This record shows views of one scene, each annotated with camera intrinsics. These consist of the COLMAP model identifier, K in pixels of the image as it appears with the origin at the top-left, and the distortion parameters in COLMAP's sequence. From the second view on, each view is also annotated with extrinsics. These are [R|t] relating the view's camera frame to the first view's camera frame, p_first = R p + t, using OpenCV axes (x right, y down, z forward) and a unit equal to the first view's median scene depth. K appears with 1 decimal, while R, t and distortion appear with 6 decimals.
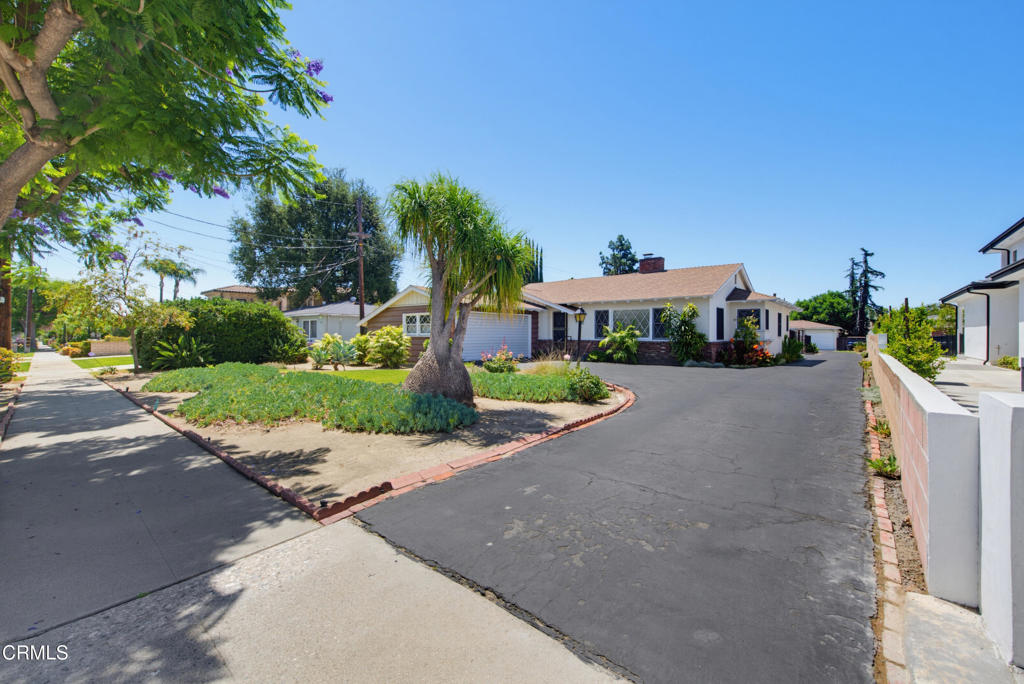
lens RADIAL K [[410.2, 0, 516.6], [0, 410.2, 336.5], [0, 0, 1]] dist [0.000234, -0.000173]
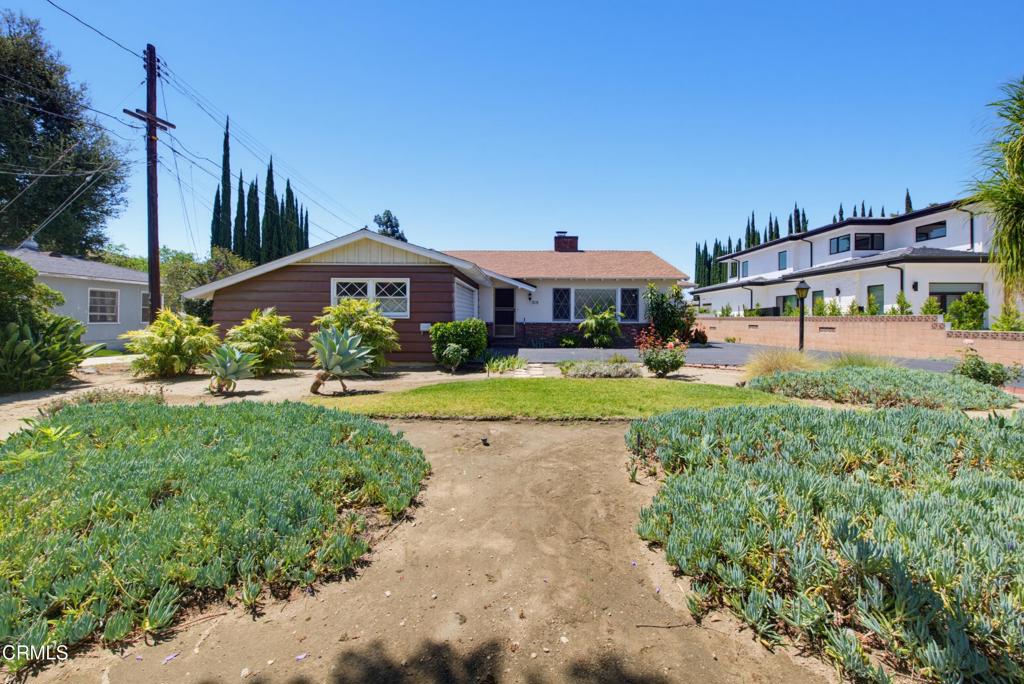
lens RADIAL K [[402.0, 0, 515.3], [0, 402.0, 332.5], [0, 0, 1]] dist [0.001283, 0.000120]
pose [[0.781253, -0.021953, 0.623828, -0.437937], [0.000767, 0.999414, 0.034209, 0.001099], [-0.624214, -0.026248, 0.780813, 0.415601]]
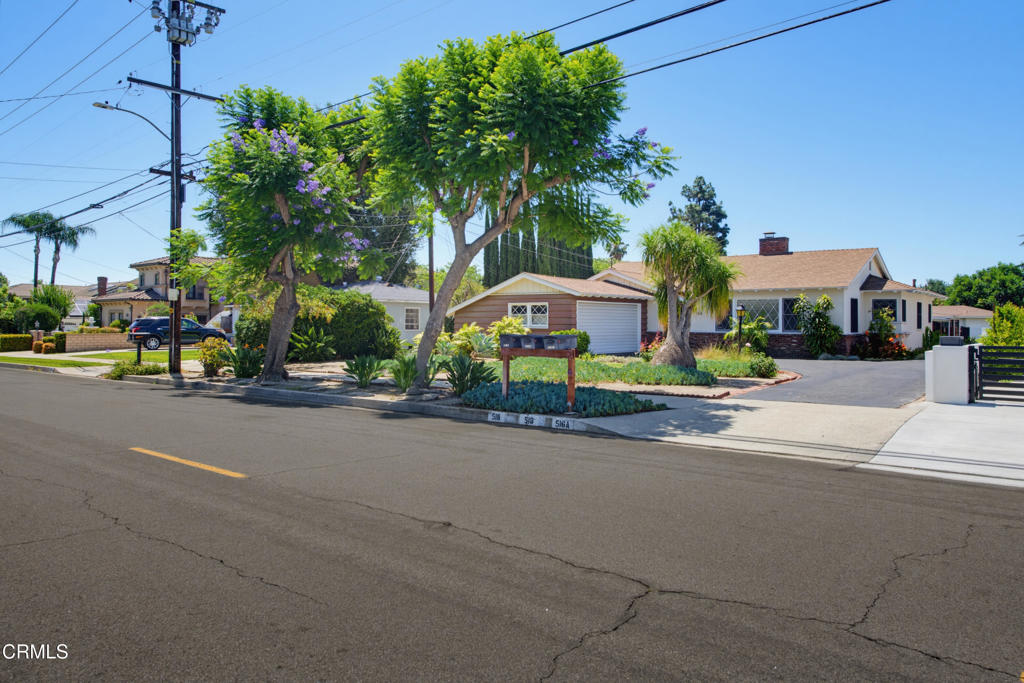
lens RADIAL K [[685.6, 0, 510.9], [0, 685.6, 323.1], [0, 0, 1]] dist [-0.016663, 0.000289]
pose [[0.999964, 0.002733, 0.008026, -0.291506], [-0.002695, 0.999985, -0.004679, -0.003744], [-0.008039, 0.004657, 0.999957, -0.536117]]
